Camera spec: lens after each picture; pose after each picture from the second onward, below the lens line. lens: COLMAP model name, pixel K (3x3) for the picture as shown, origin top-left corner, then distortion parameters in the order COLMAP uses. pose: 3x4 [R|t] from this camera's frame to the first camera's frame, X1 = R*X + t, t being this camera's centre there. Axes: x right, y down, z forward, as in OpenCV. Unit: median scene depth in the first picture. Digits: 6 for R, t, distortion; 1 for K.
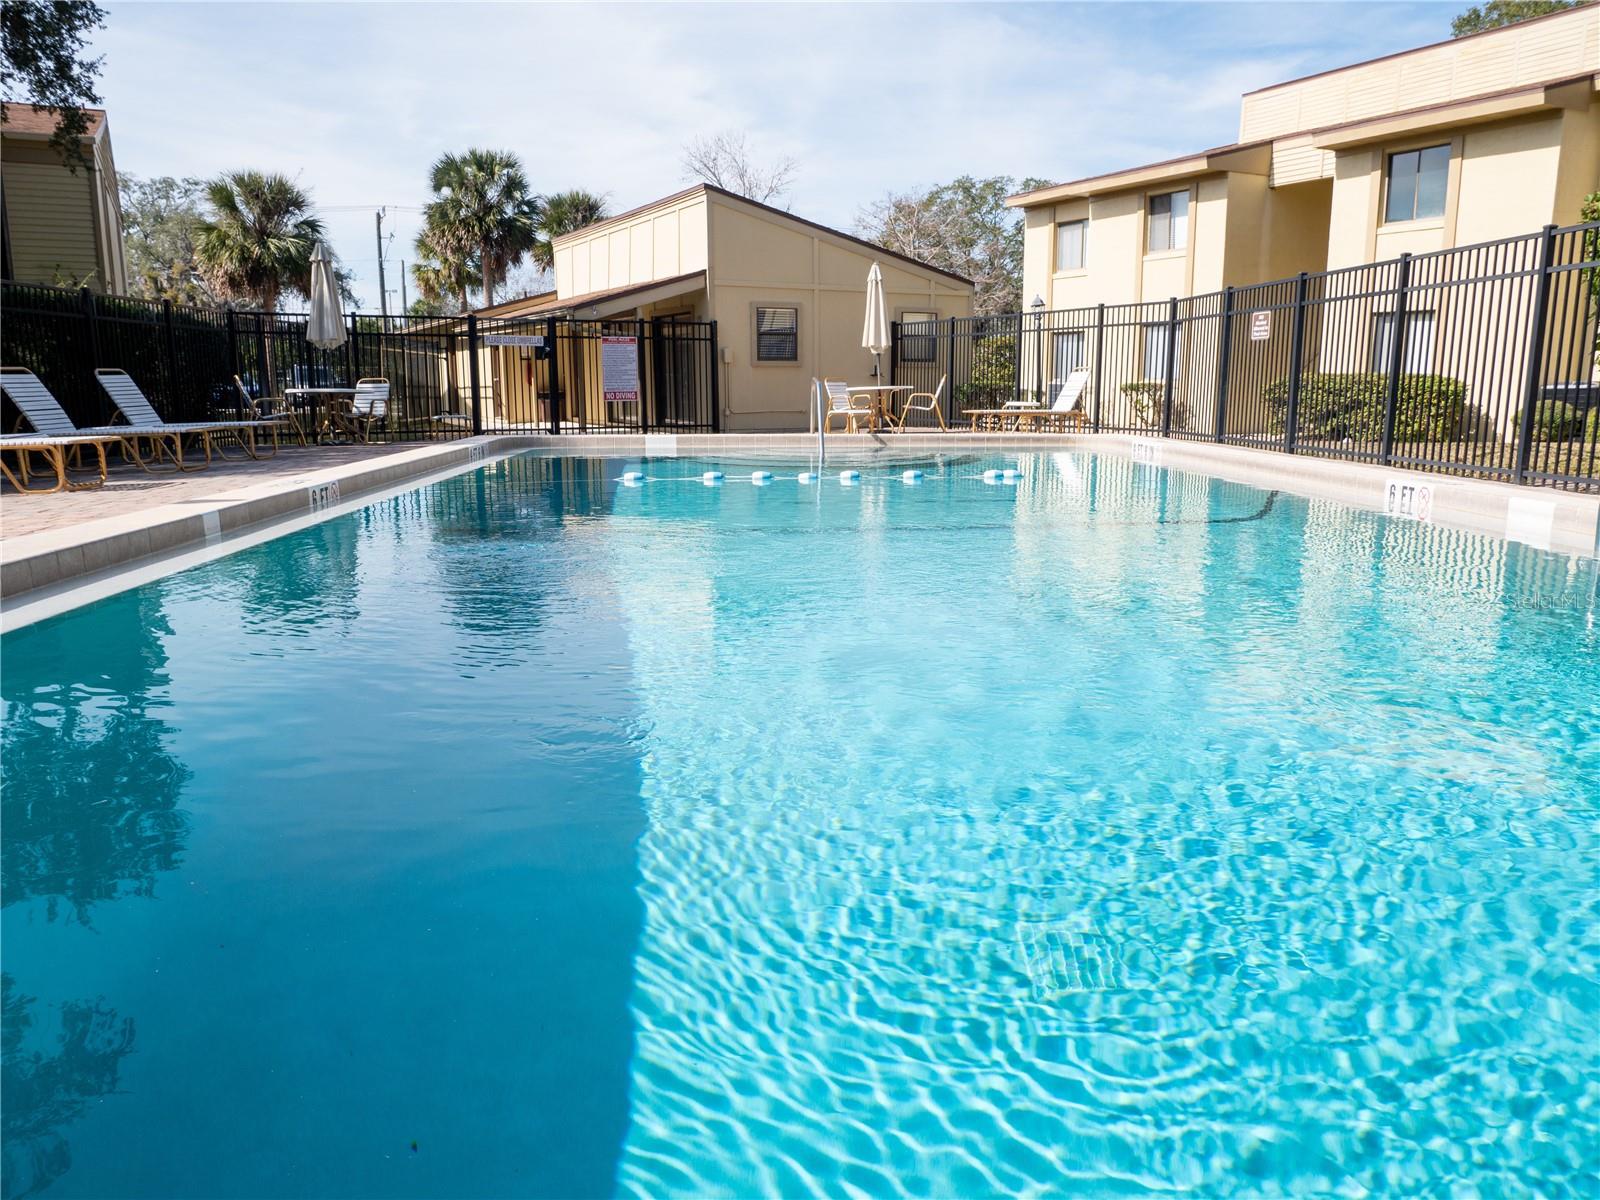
lens RADIAL K [[1171.7, 0, 807.5], [0, 1171.7, 605.6], [0, 0, 1]] dist [-0.041682, 0.021714]
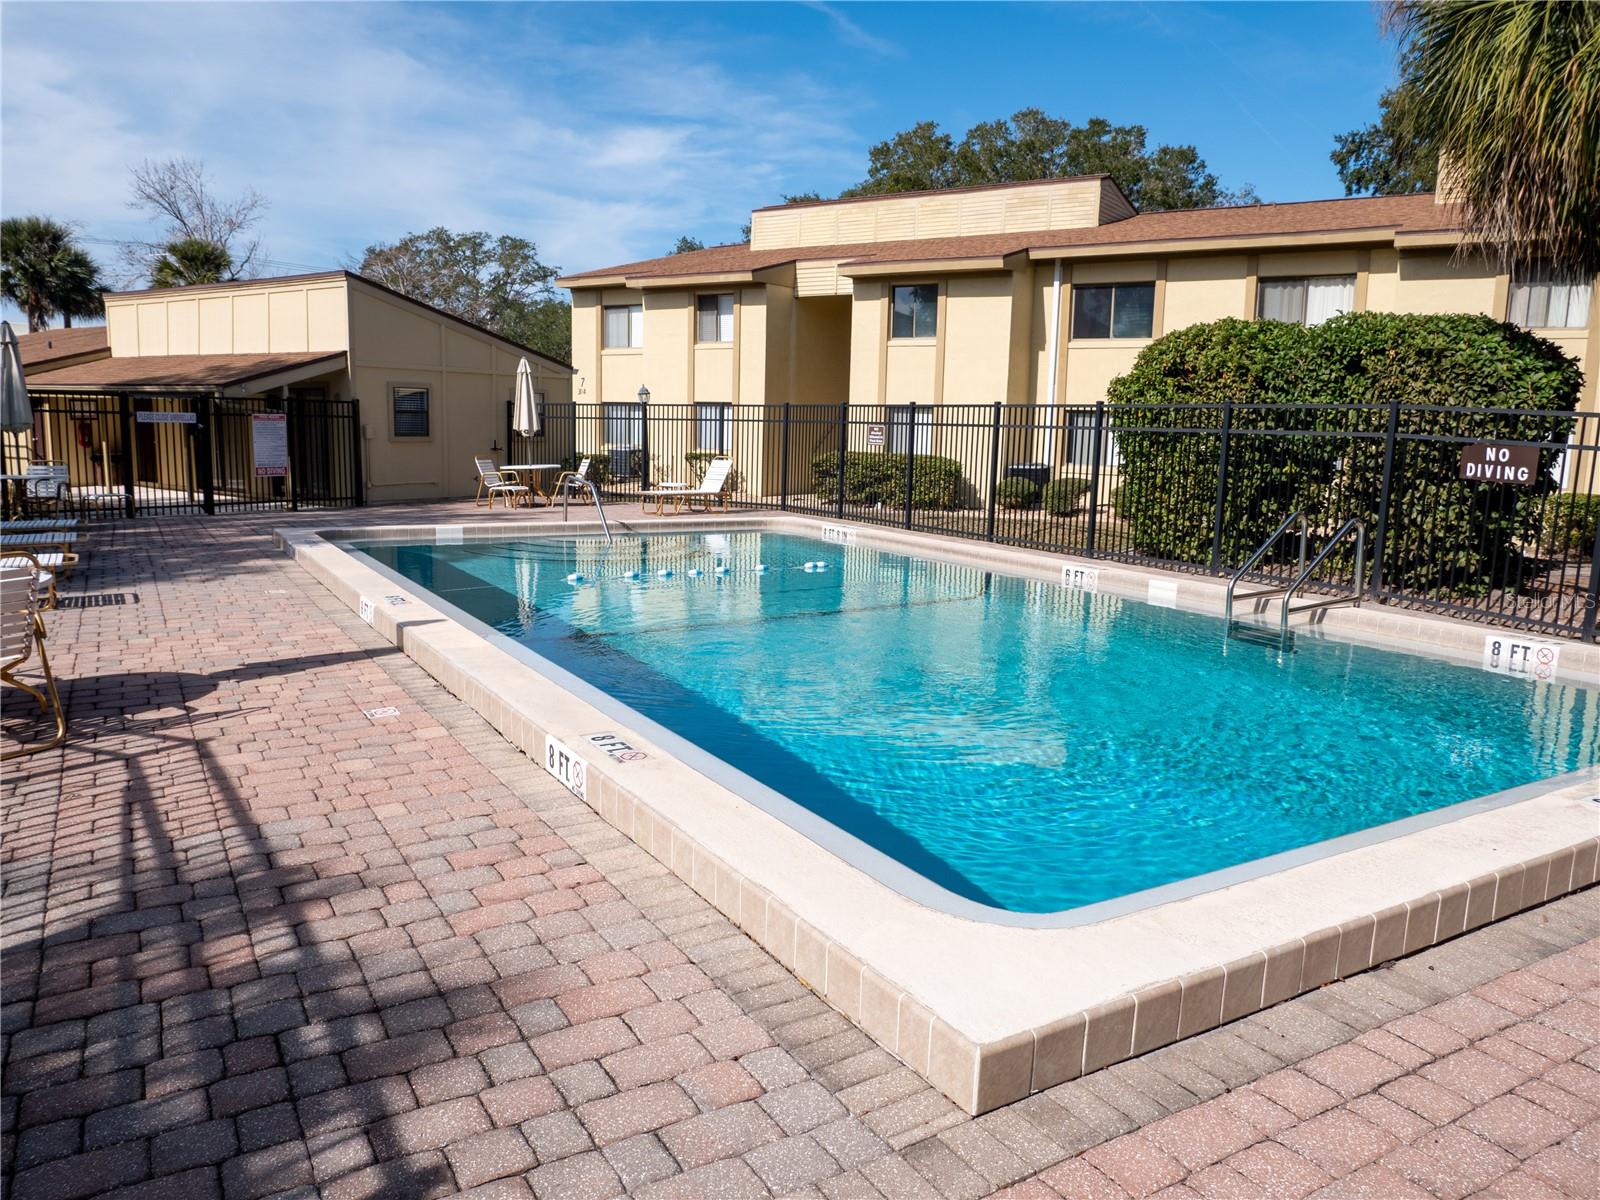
lens RADIAL K [[1171.7, 0, 807.5], [0, 1171.7, 605.6], [0, 0, 1]] dist [-0.041682, 0.021714]
pose [[0.885124, -0.049188, 0.462748, -0.188207], [0.062246, 0.997976, -0.012980, -0.016213], [-0.461173, 0.040293, 0.886395, -0.099818]]
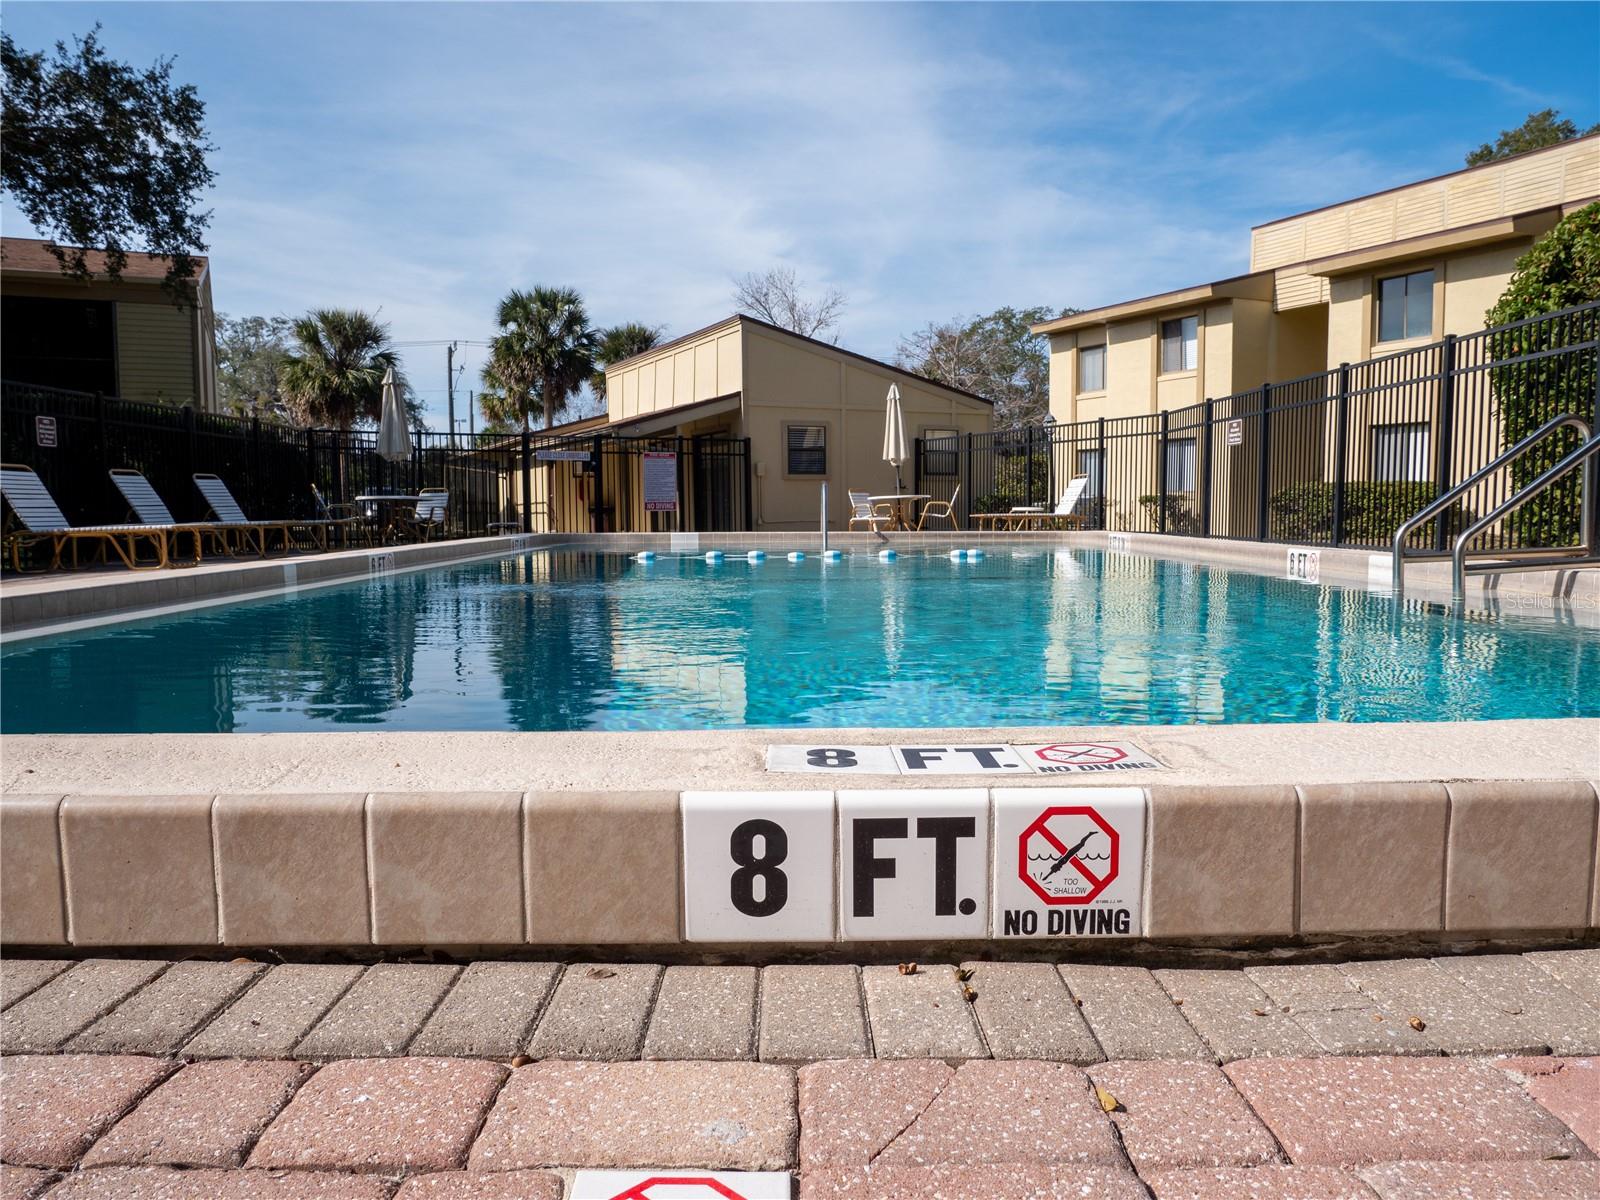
lens RADIAL K [[1171.7, 0, 807.5], [0, 1171.7, 605.6], [0, 0, 1]] dist [-0.041682, 0.021714]
pose [[0.998815, 0.000042, -0.048676, 0.024646], [-0.005187, 0.994398, -0.105574, 0.021988], [0.048399, 0.105702, 0.993219, -0.050577]]
